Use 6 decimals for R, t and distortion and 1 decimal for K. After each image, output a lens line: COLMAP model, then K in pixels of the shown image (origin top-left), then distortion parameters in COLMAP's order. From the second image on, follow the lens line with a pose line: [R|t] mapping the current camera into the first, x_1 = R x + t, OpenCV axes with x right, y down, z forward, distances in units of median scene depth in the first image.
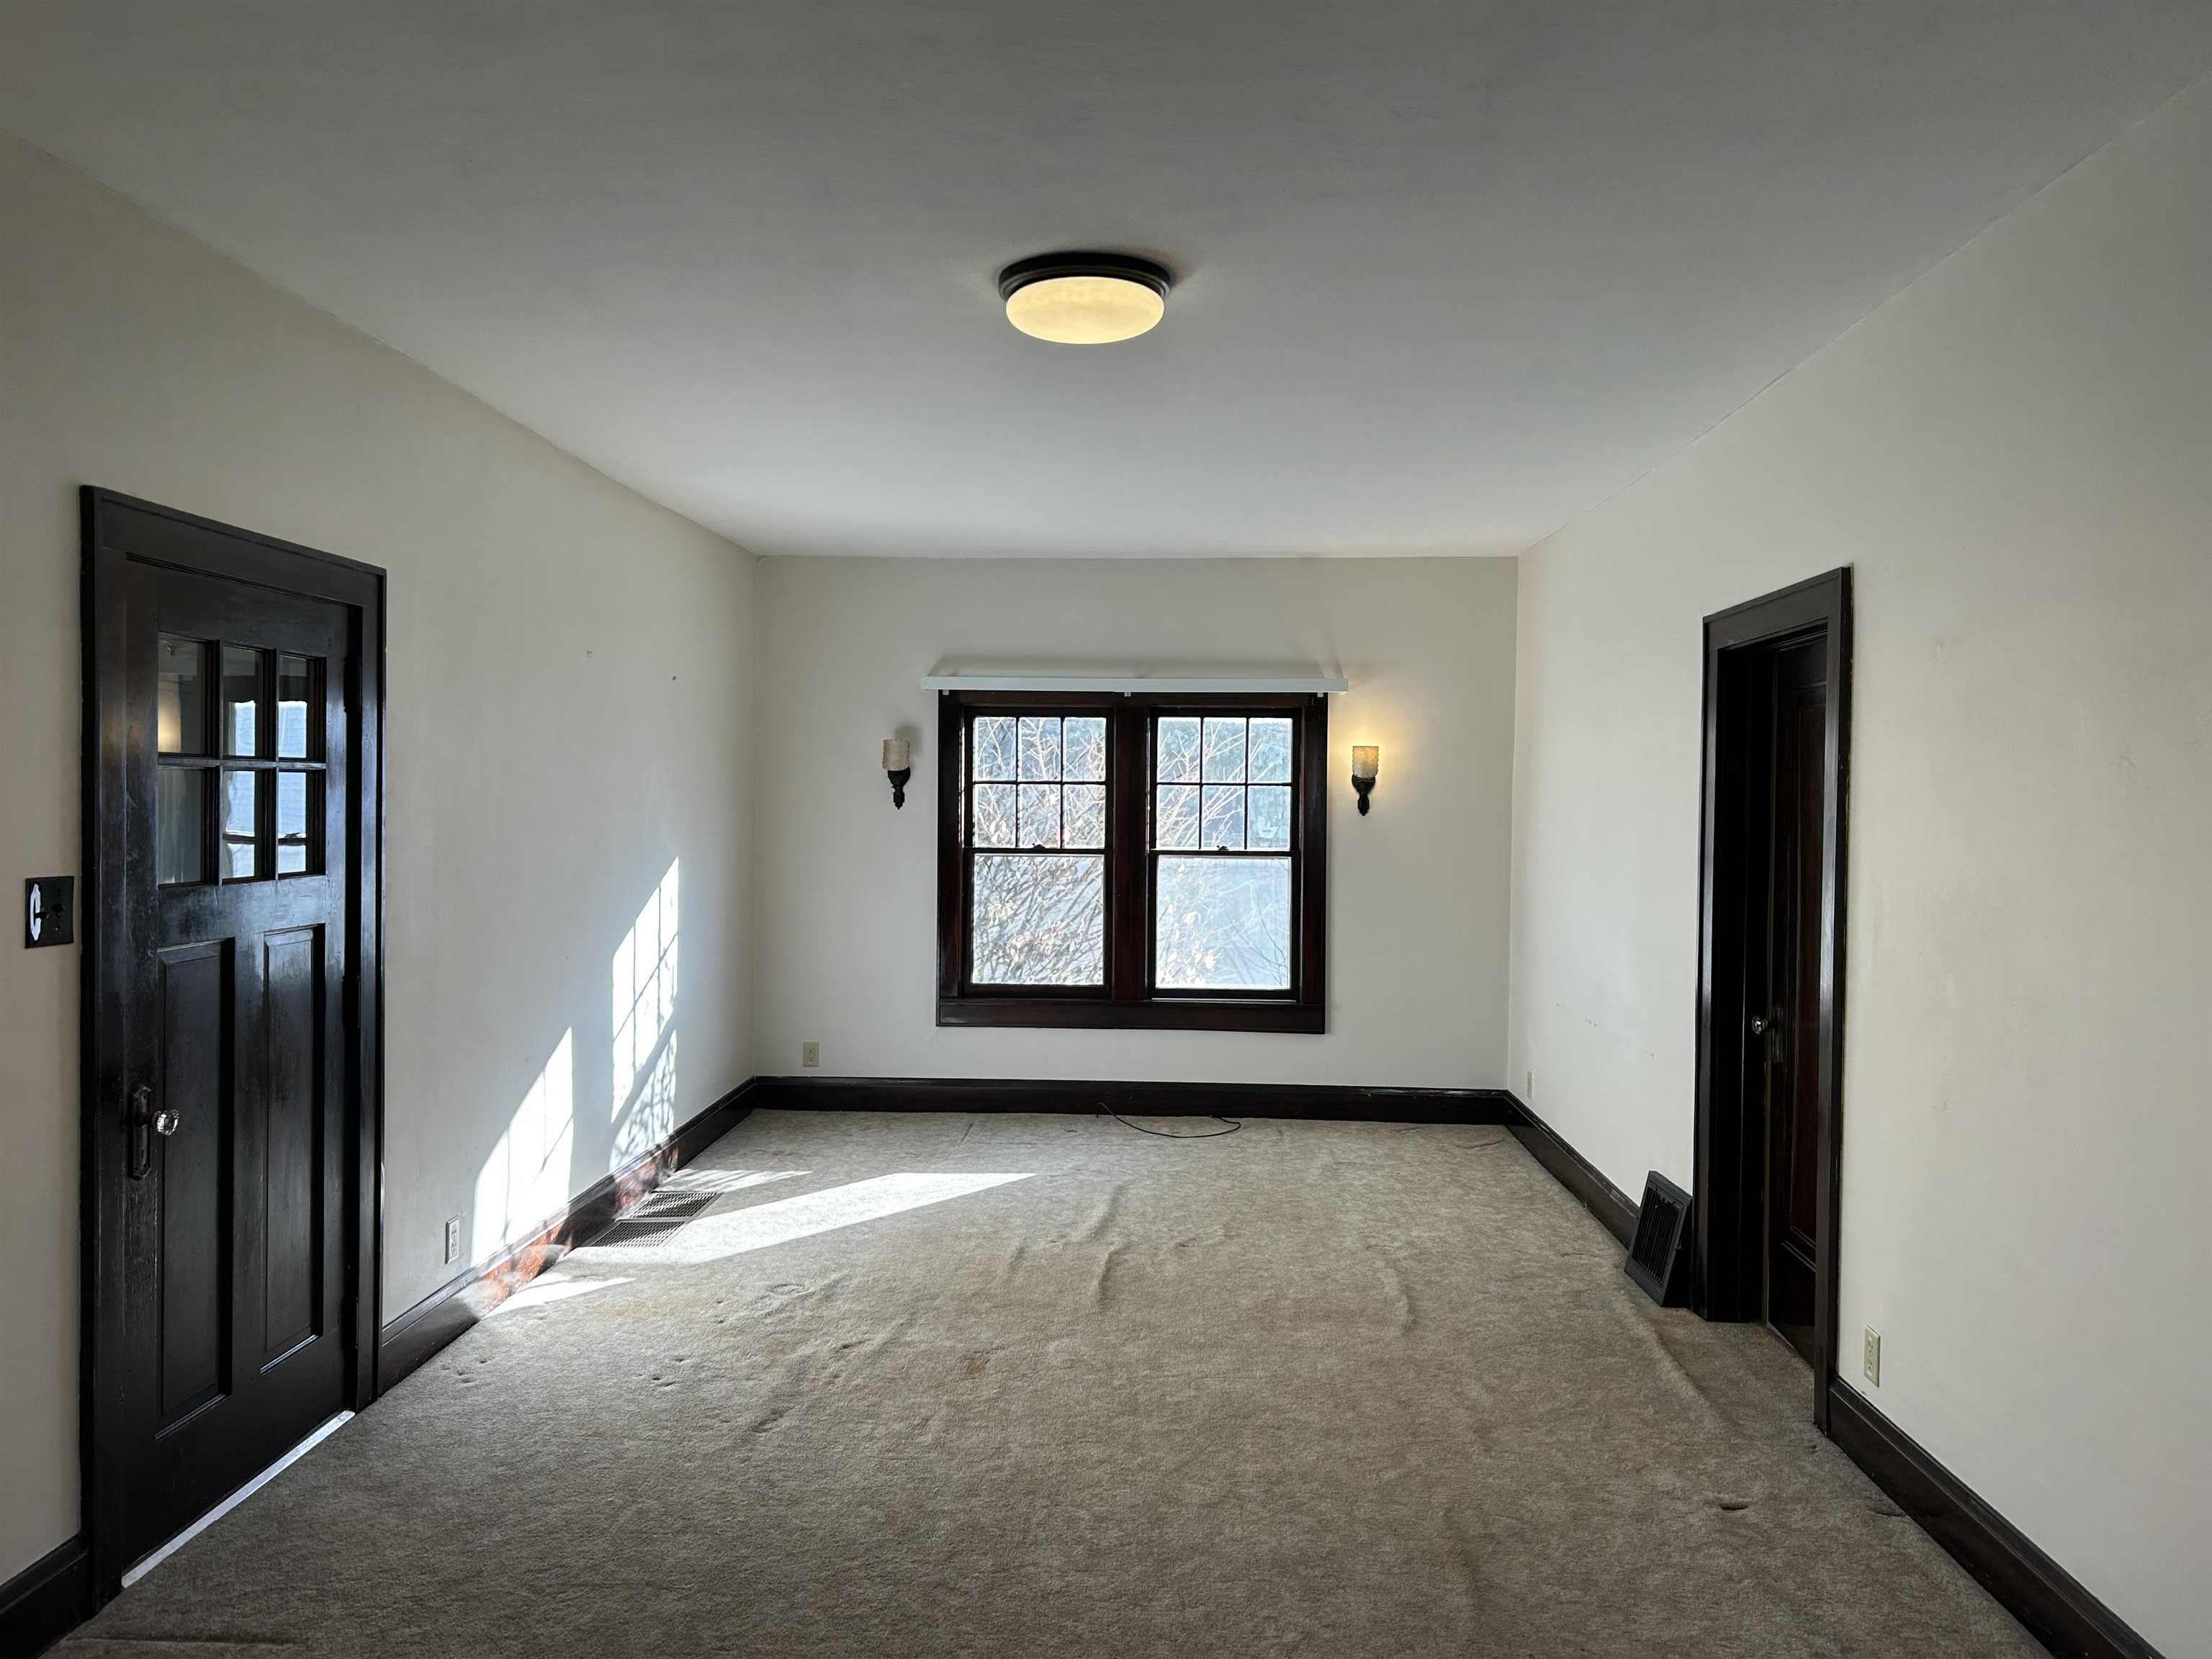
lens RADIAL K [[1658.6, 0, 1102.2], [0, 1658.6, 826.1], [0, 0, 1]] dist [0.057617, -0.078591]
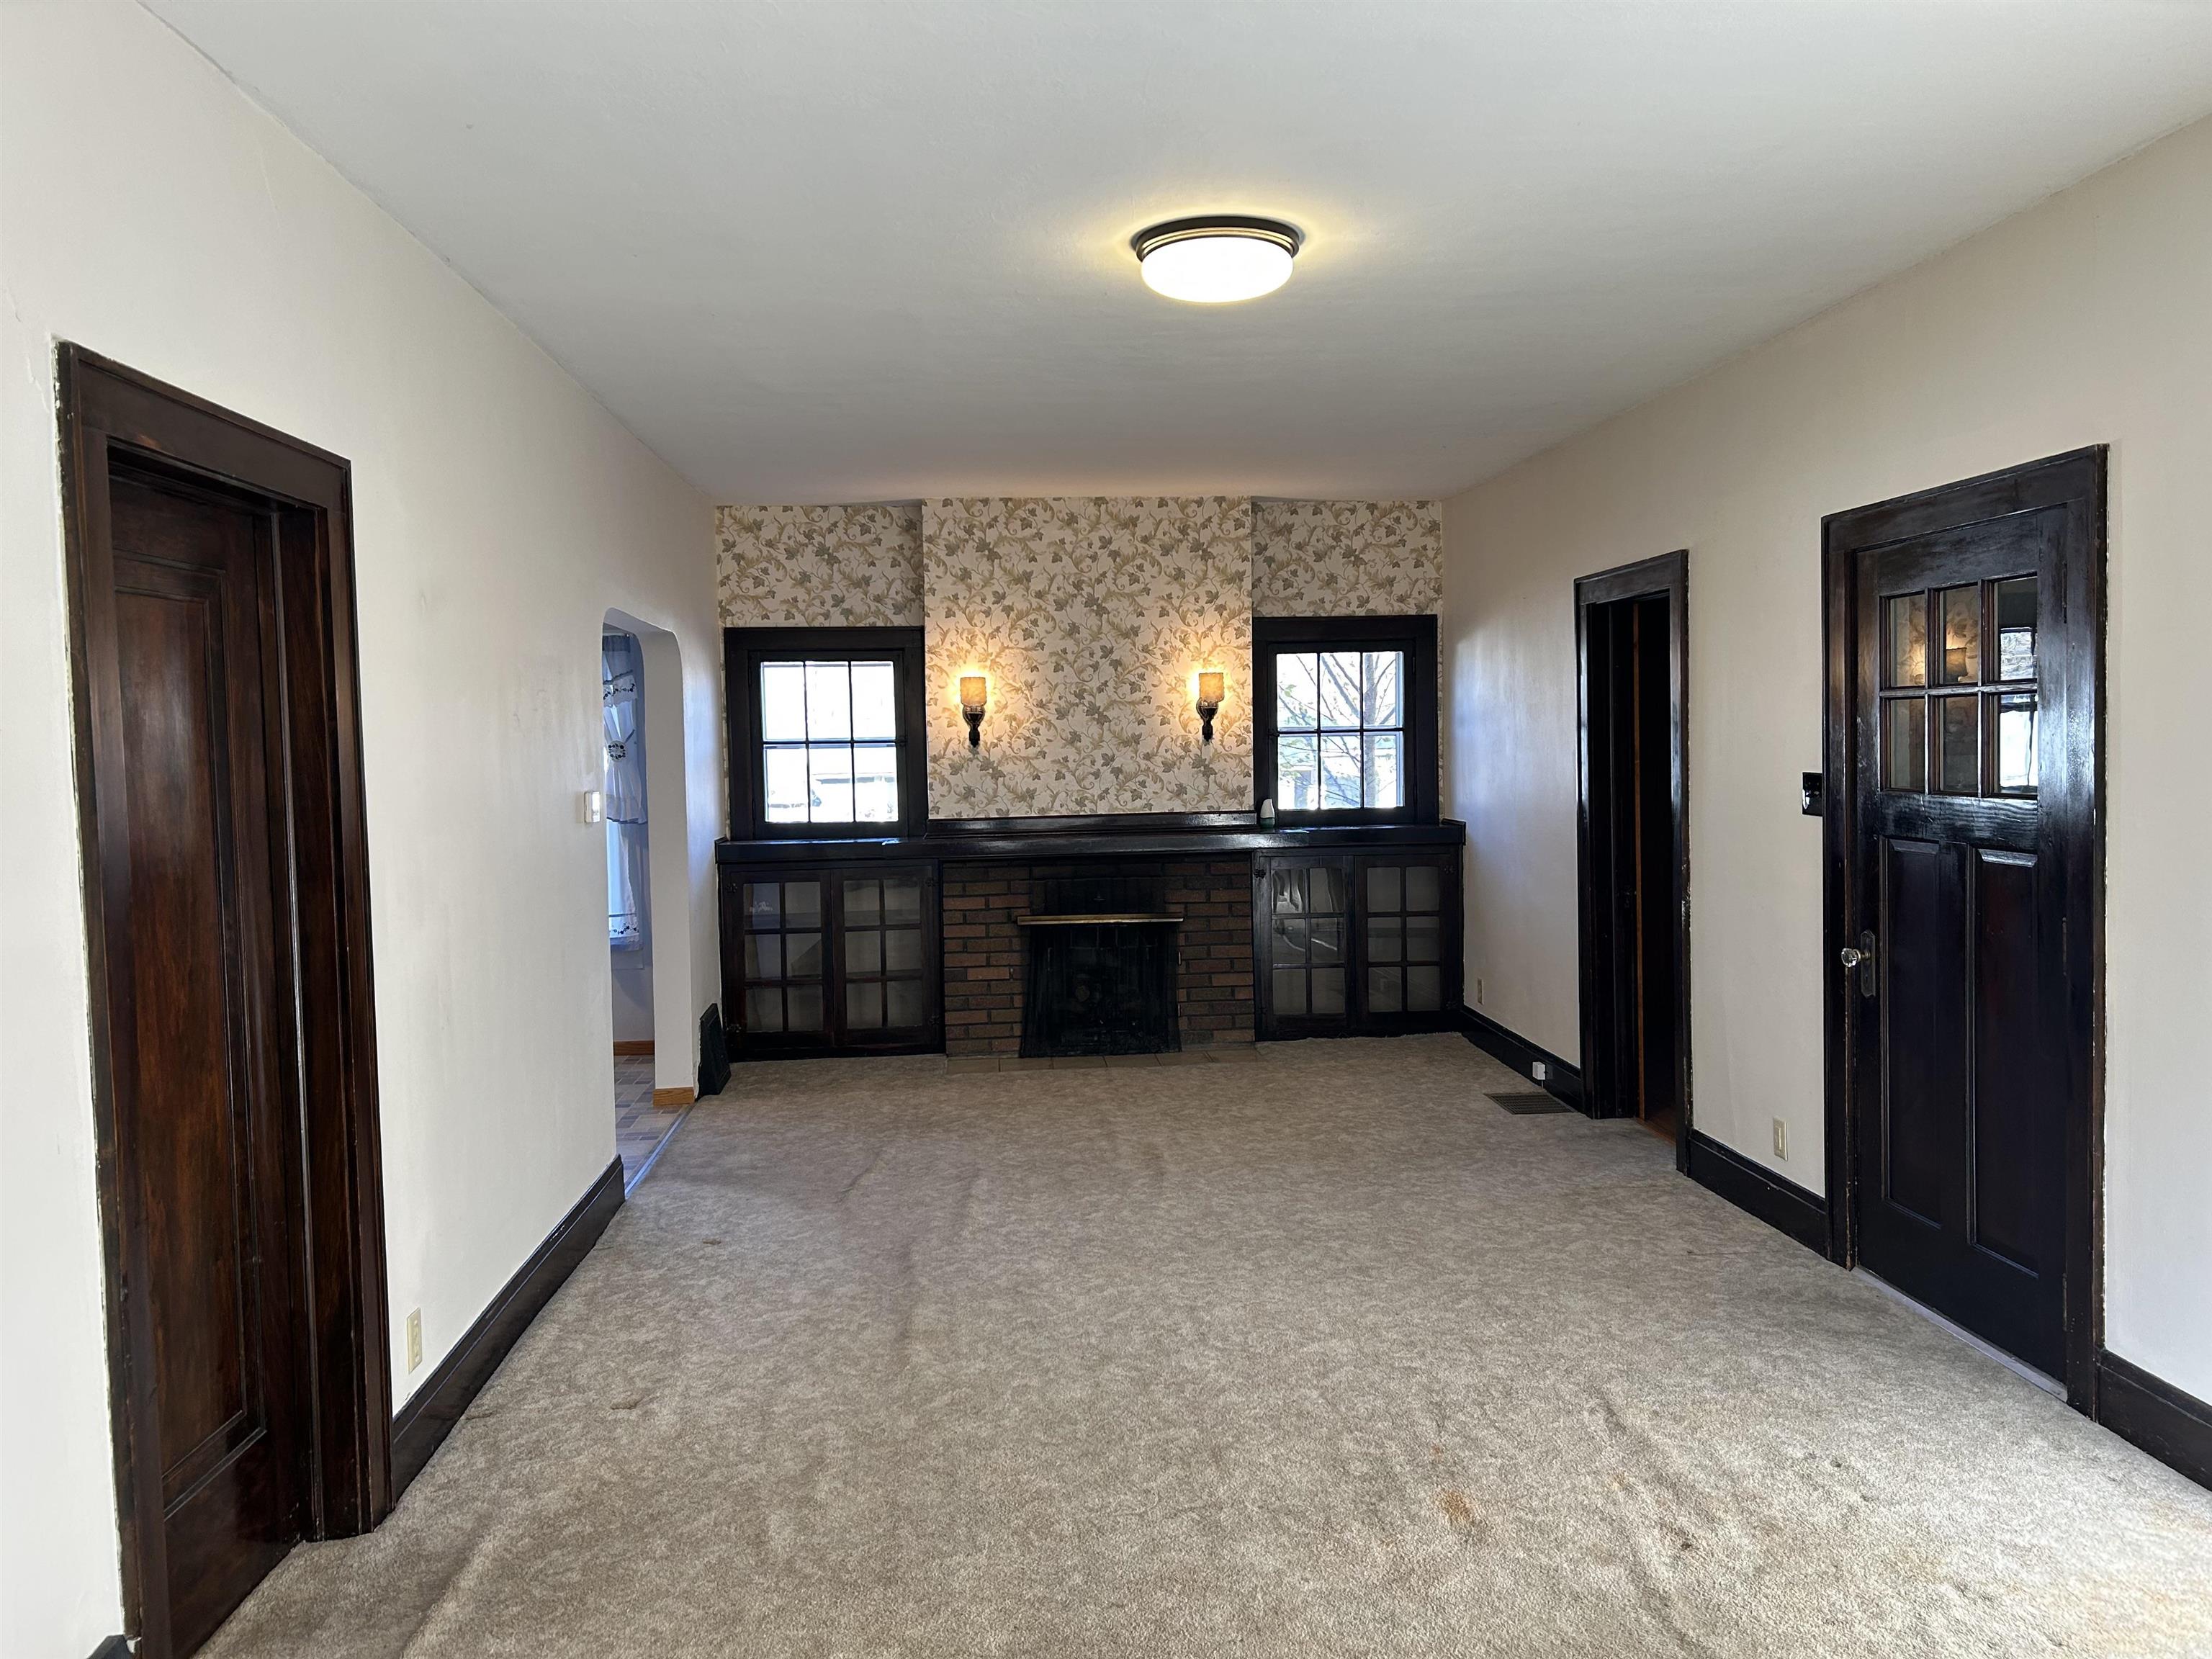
lens RADIAL K [[1658.6, 0, 1096.8], [0, 1658.6, 832.3], [0, 0, 1]] dist [0.057617, -0.078591]
pose [[-0.992867, 0.020378, -0.117476, 0.179688], [0.011617, 0.997131, 0.074792, -0.030153], [0.118663, 0.072894, -0.990255, 1.884932]]
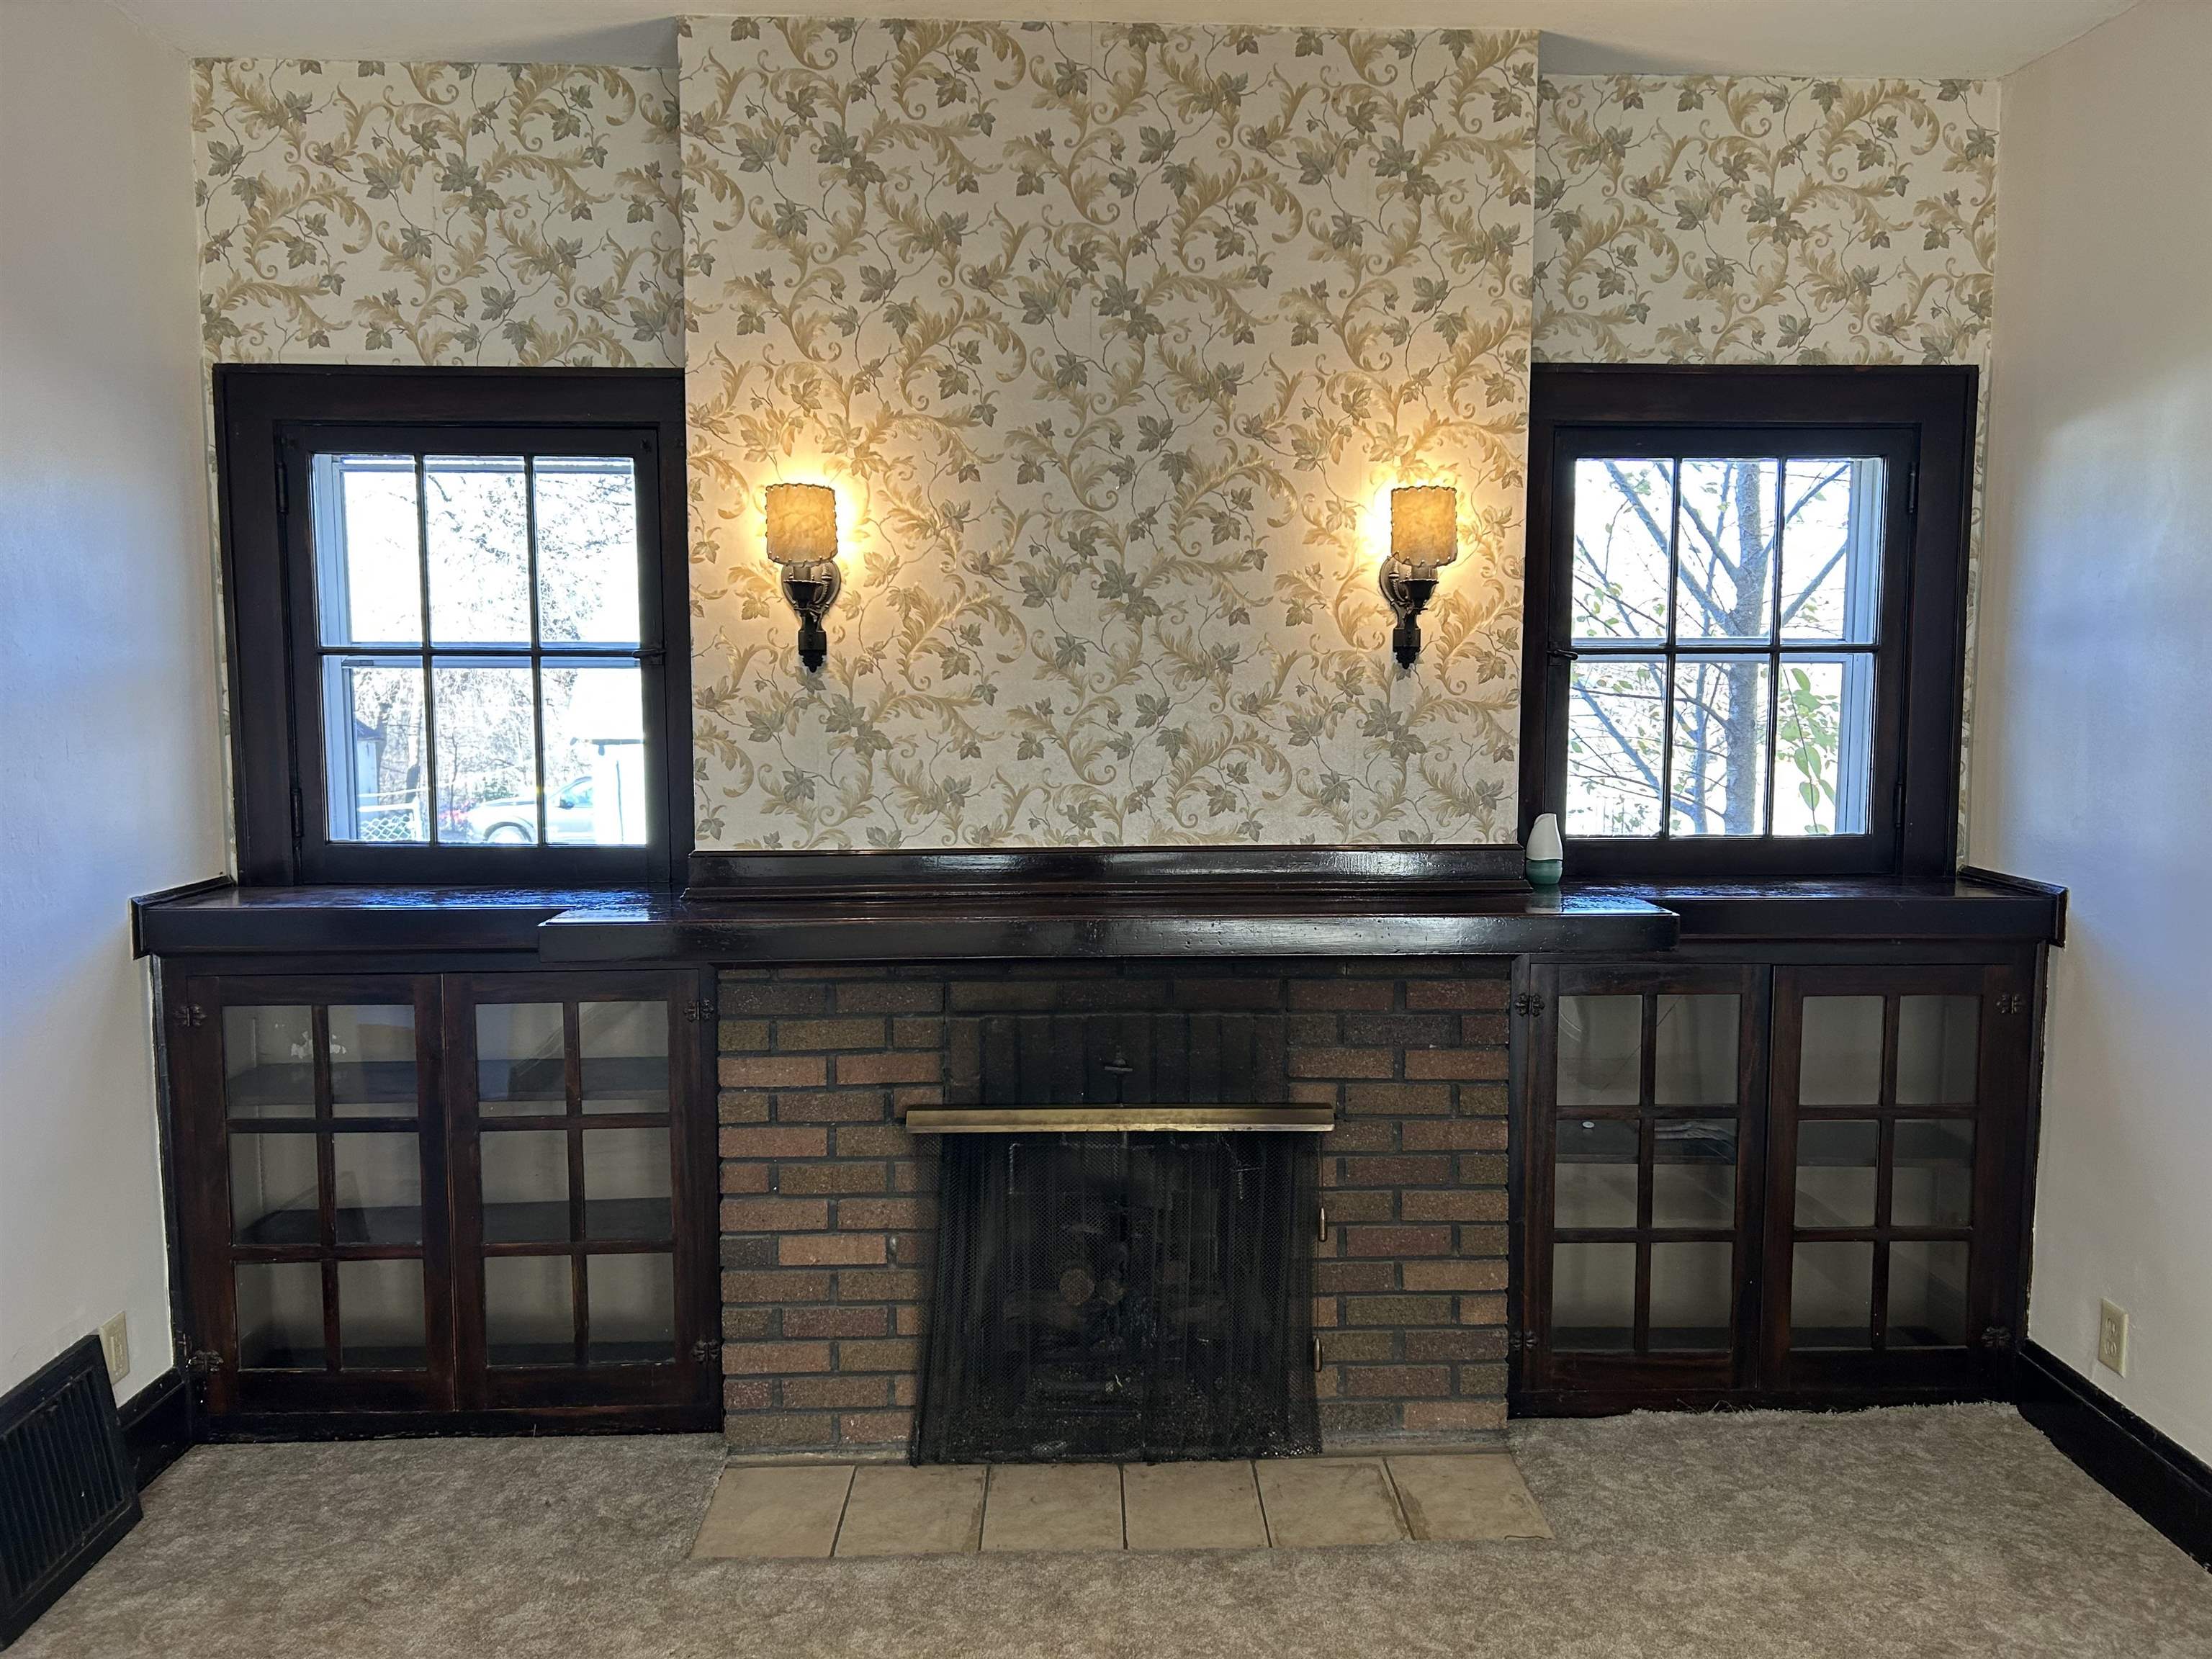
lens RADIAL K [[1658.6, 0, 1115.2], [0, 1658.6, 816.8], [0, 0, 1]] dist [0.057617, -0.078591]
pose [[-0.997445, 0.000722, -0.071439, 0.091793], [-0.006810, 0.994436, 0.105126, -0.015174], [0.071117, 0.105344, -0.991890, 1.287692]]
